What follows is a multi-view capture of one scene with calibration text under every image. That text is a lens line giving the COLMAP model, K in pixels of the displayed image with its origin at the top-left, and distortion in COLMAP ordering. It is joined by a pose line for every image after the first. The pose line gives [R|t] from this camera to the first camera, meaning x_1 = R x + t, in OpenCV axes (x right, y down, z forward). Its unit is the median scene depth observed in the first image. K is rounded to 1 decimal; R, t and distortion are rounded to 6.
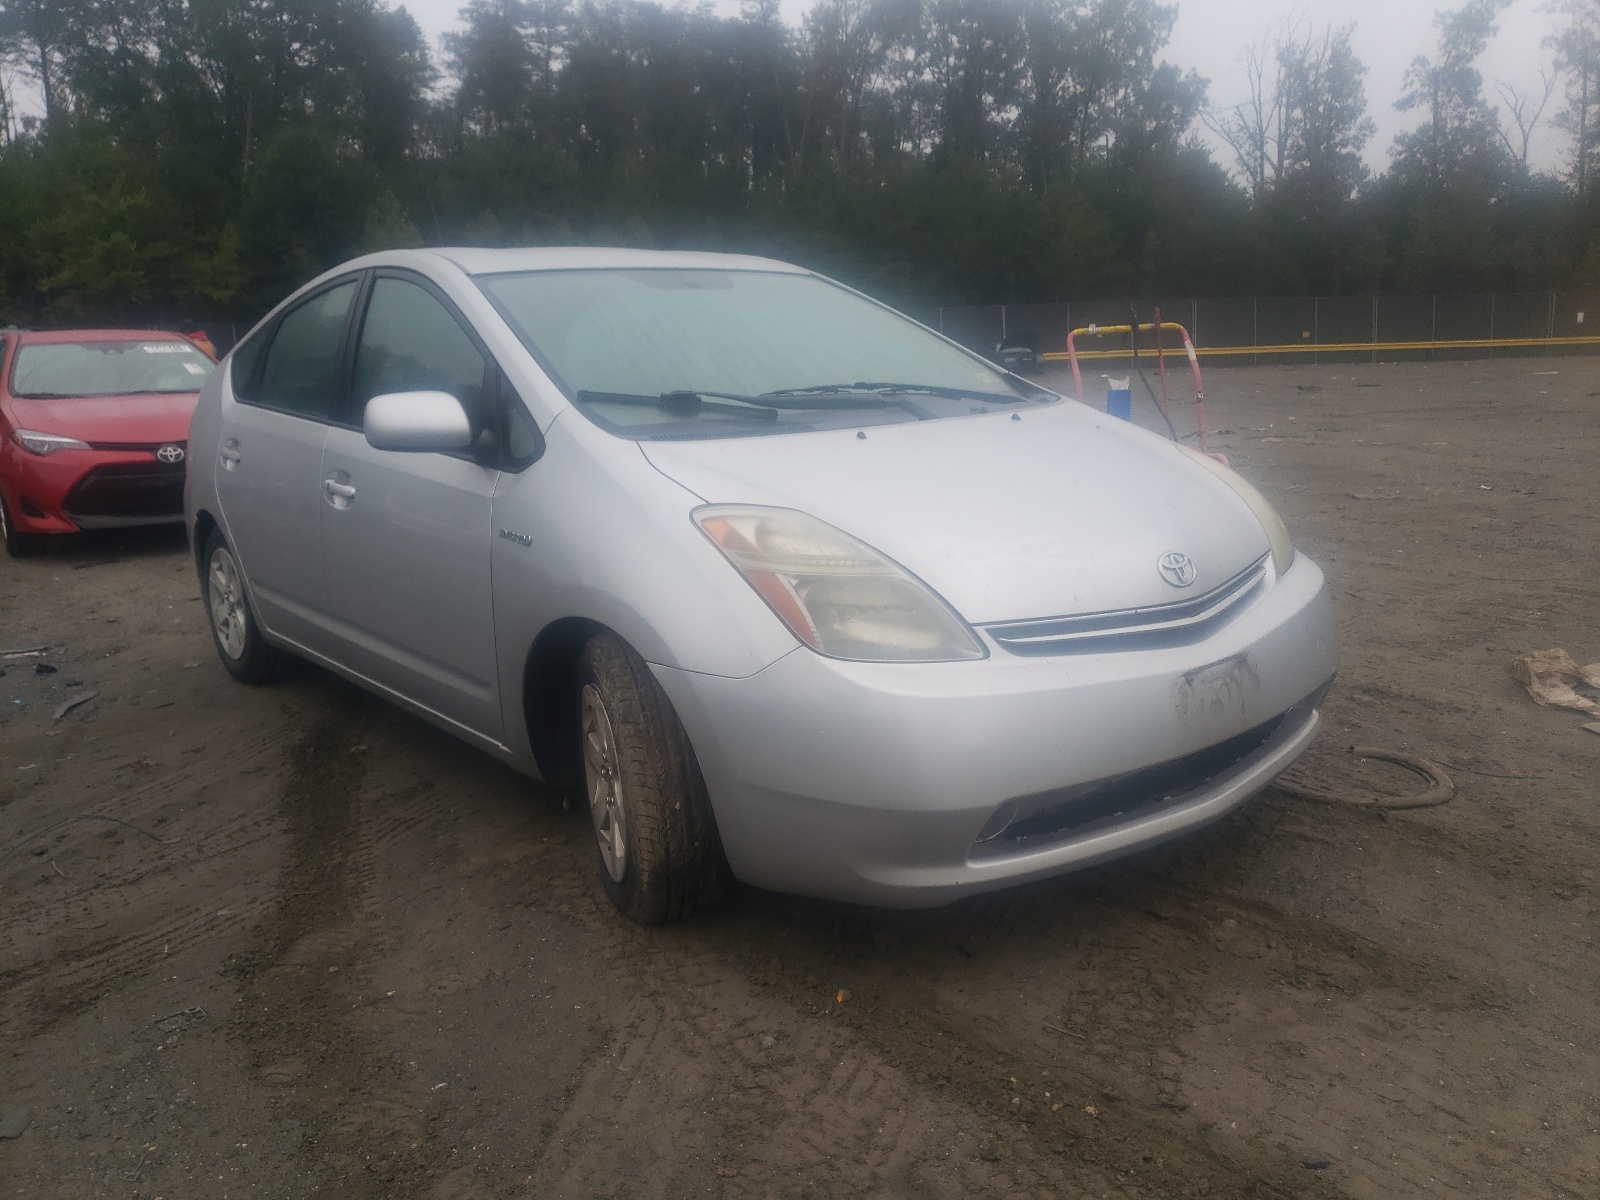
lens RADIAL K [[1255.3, 0, 800.0], [0, 1255.3, 600.0], [0, 0, 1]] dist [0.011968, -0.002510]
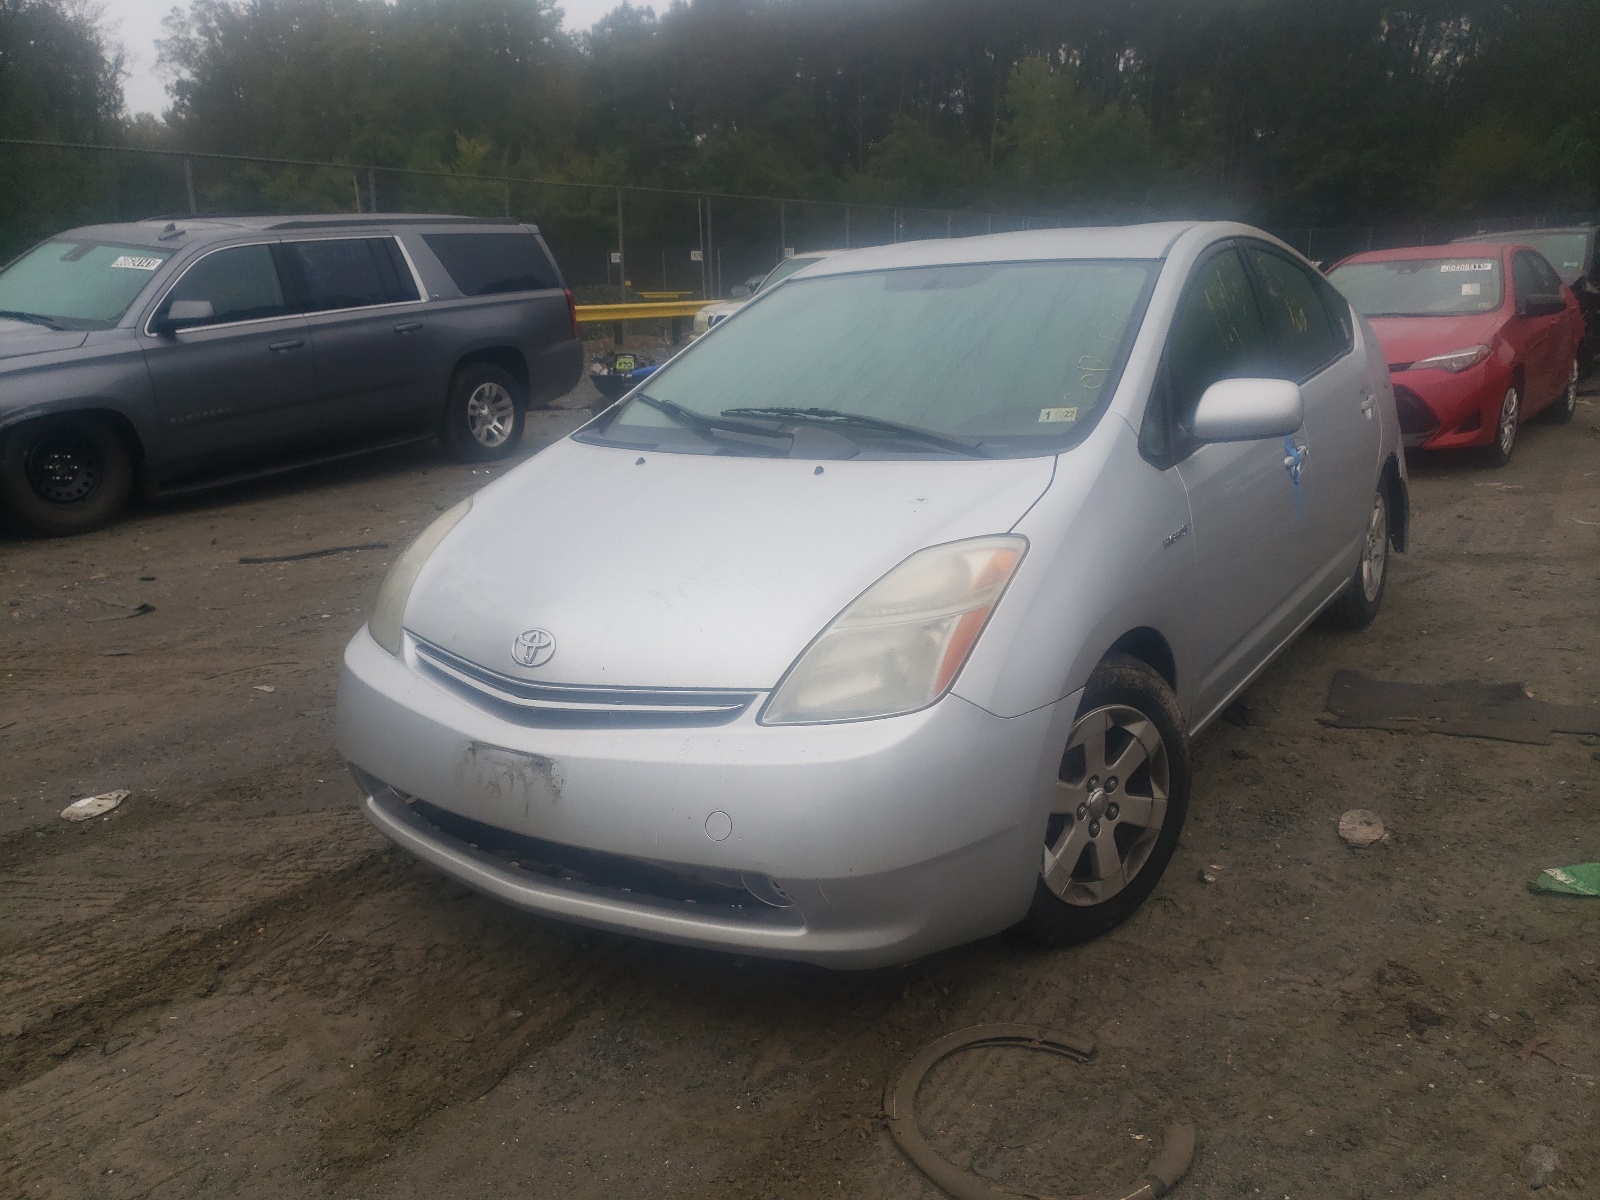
lens RADIAL K [[1255.3, 0, 800.0], [0, 1255.3, 600.0], [0, 0, 1]] dist [0.011968, -0.002510]
pose [[0.282319, 0.261794, -0.922908, 1.314386], [-0.169884, 0.960482, 0.220484, -0.326121], [0.944159, 0.094541, 0.315637, 0.936919]]
